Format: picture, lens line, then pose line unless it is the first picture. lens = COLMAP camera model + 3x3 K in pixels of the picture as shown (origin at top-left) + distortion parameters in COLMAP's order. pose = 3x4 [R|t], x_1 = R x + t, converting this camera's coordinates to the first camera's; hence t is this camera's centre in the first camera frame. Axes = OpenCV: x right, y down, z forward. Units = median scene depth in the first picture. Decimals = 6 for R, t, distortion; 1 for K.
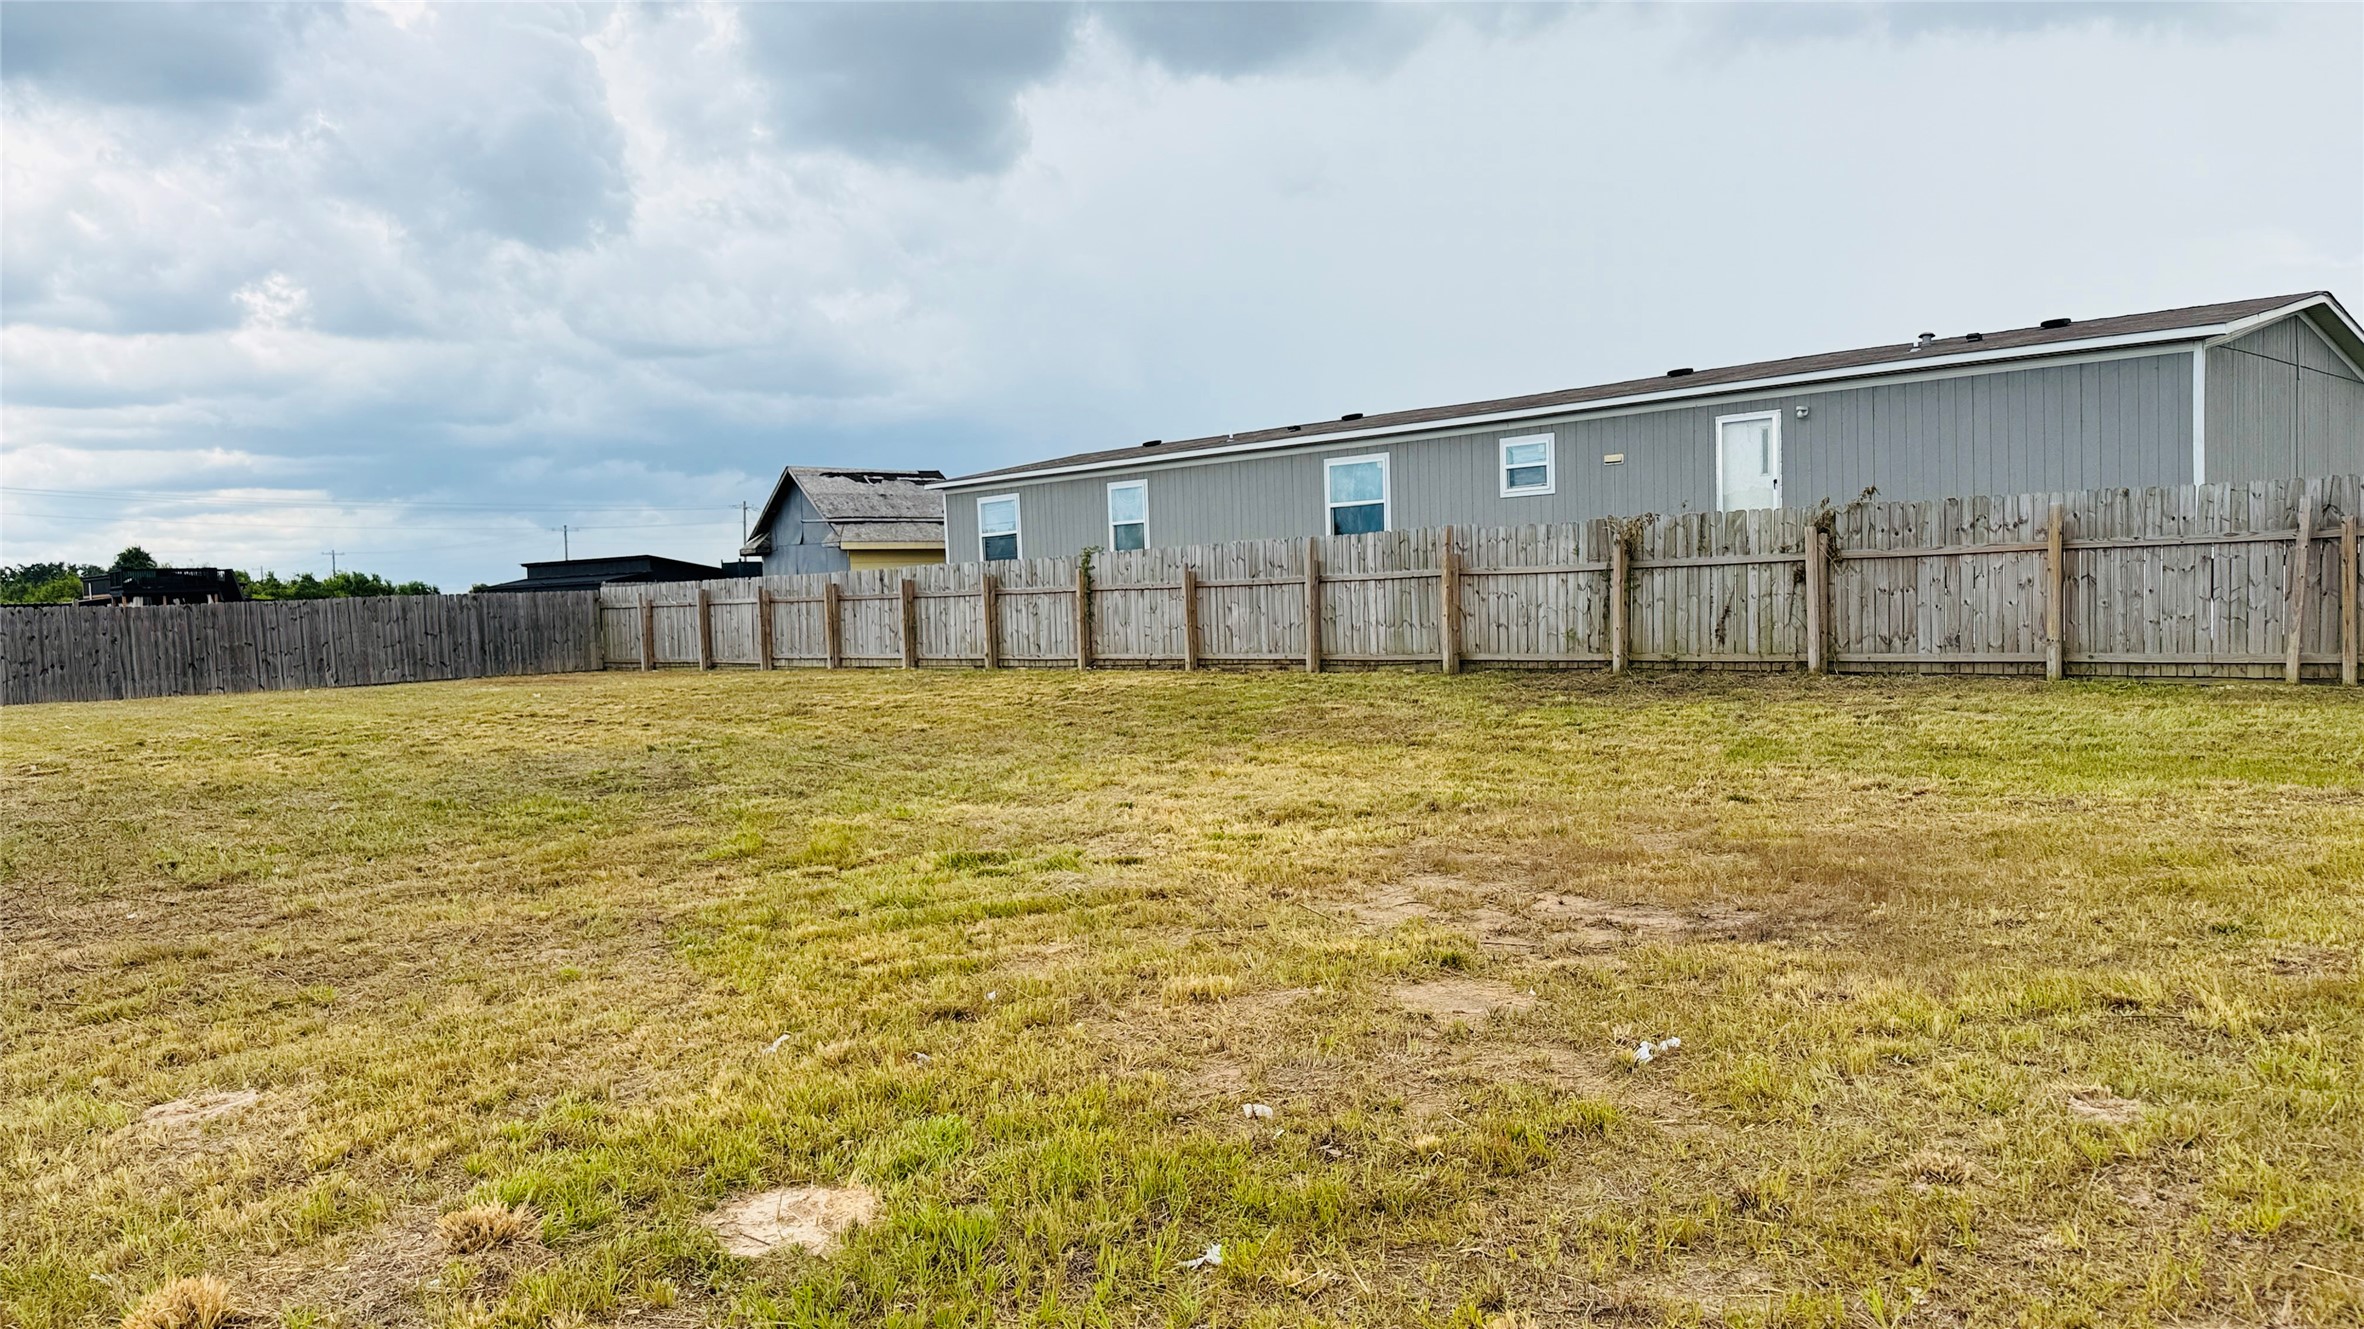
lens RADIAL K [[1727.7, 0, 1166.4], [0, 1727.7, 672.9], [0, 0, 1]] dist [0.145943, -0.218836]
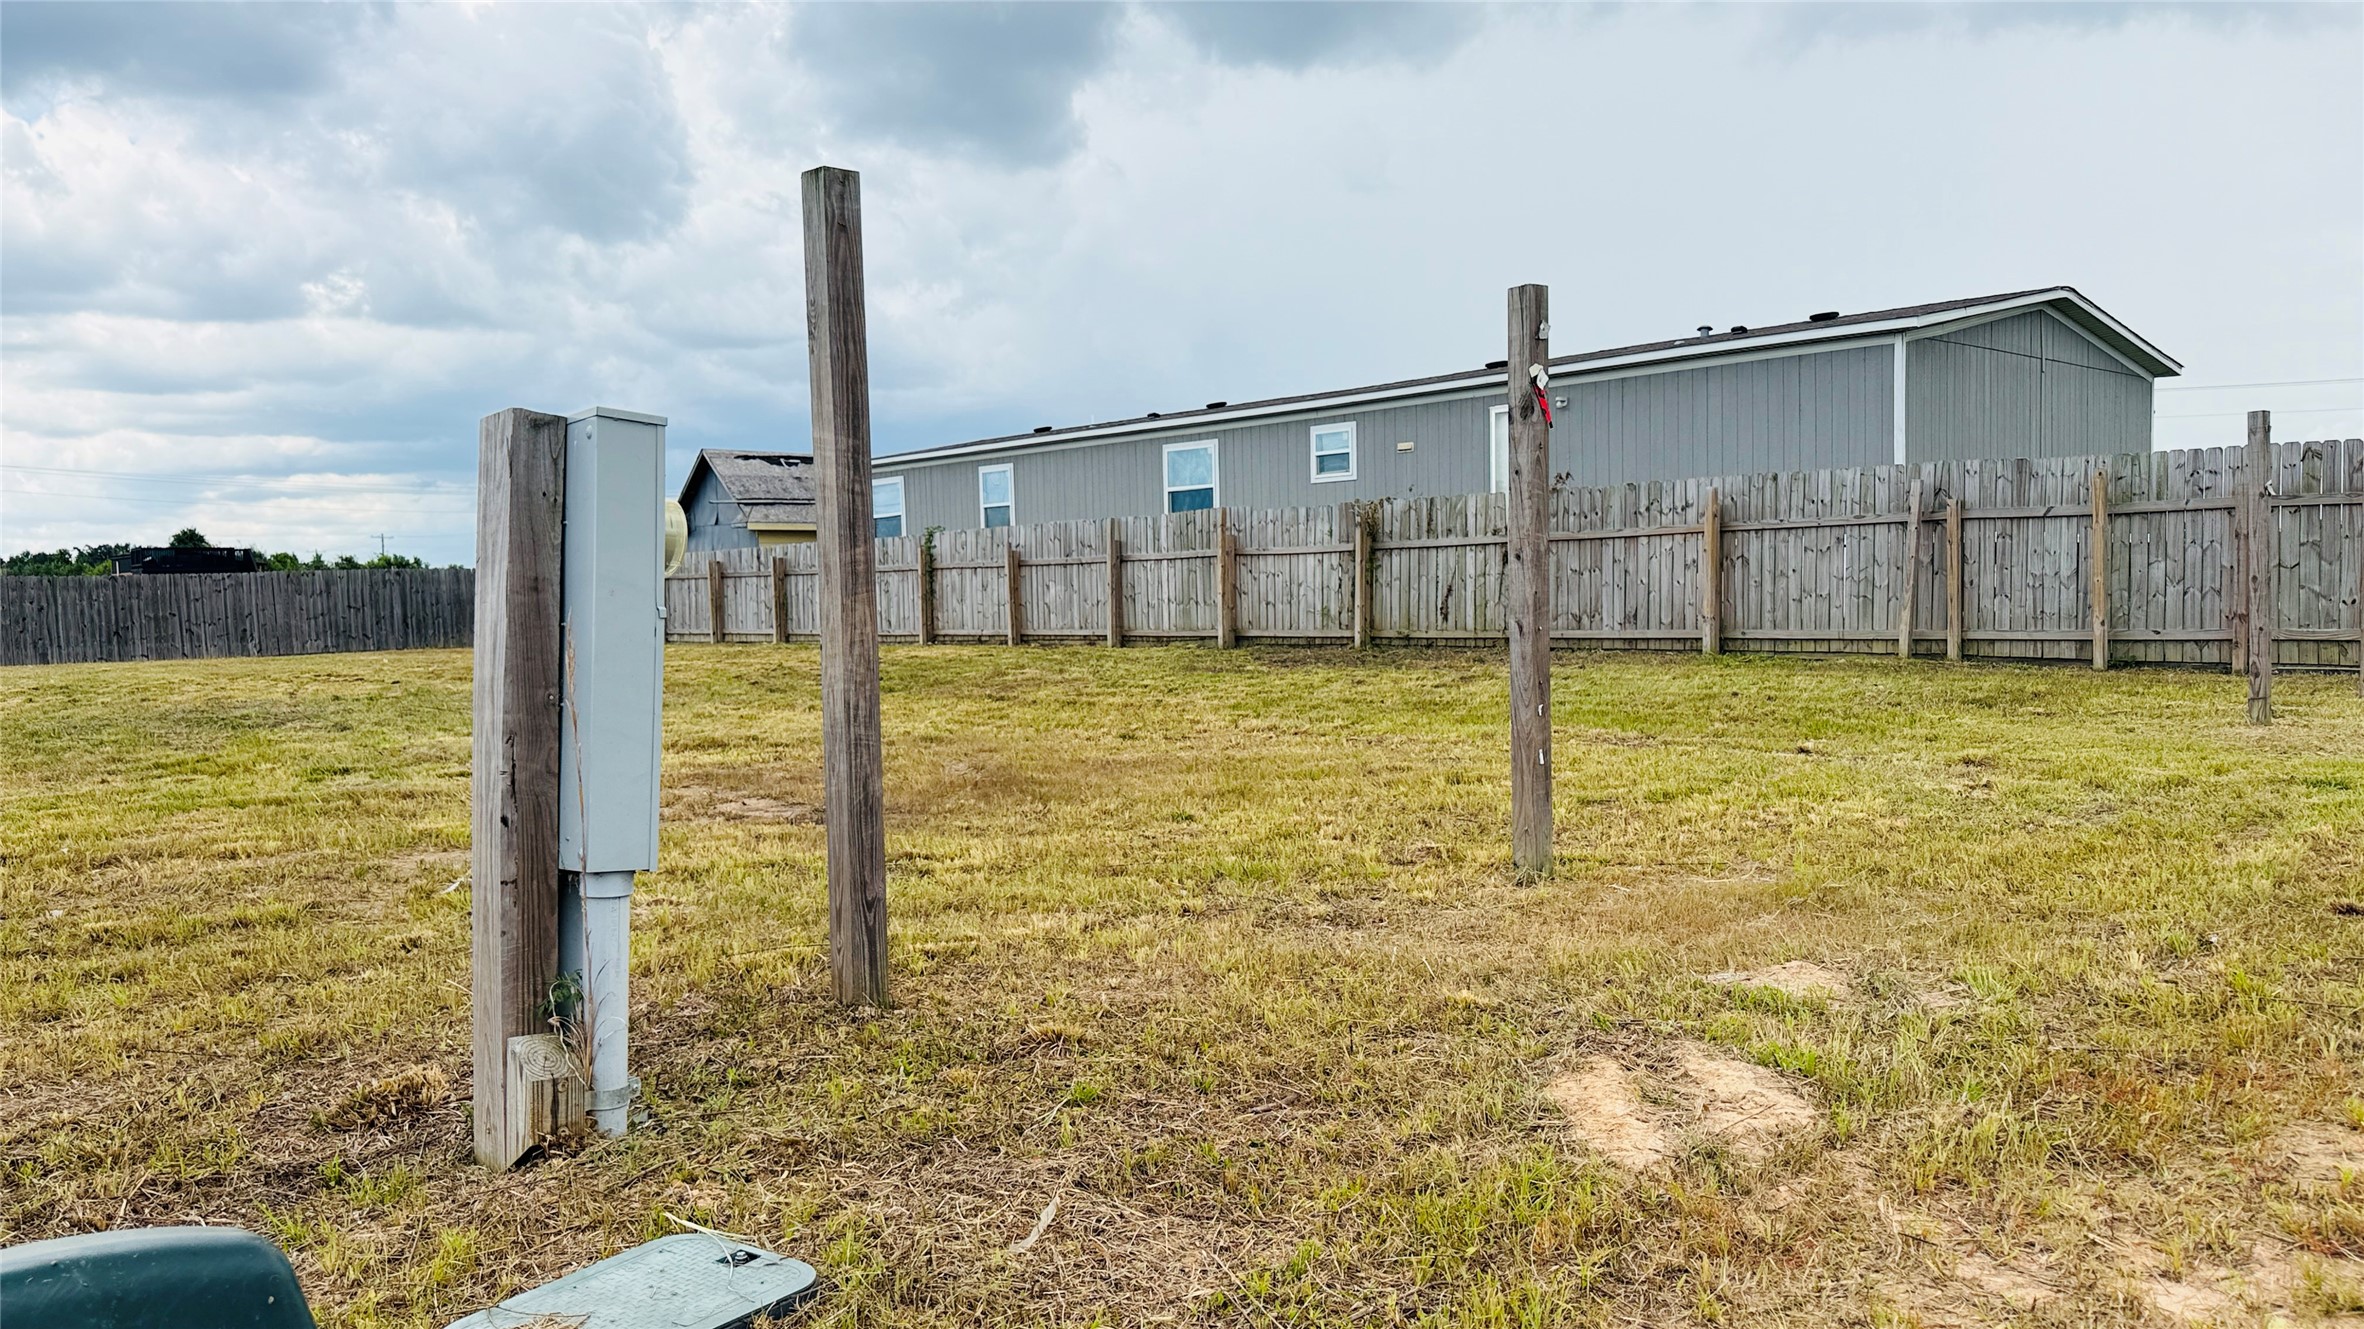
lens RADIAL K [[1720.5, 0, 1173.0], [0, 1720.5, 670.4], [0, 0, 1]] dist [0.142113, -0.226730]
pose [[0.999461, 0.011826, -0.030616, 0.144378], [-0.011742, 0.999927, 0.002930, 0.009439], [0.030649, -0.002569, 0.999527, -0.035260]]
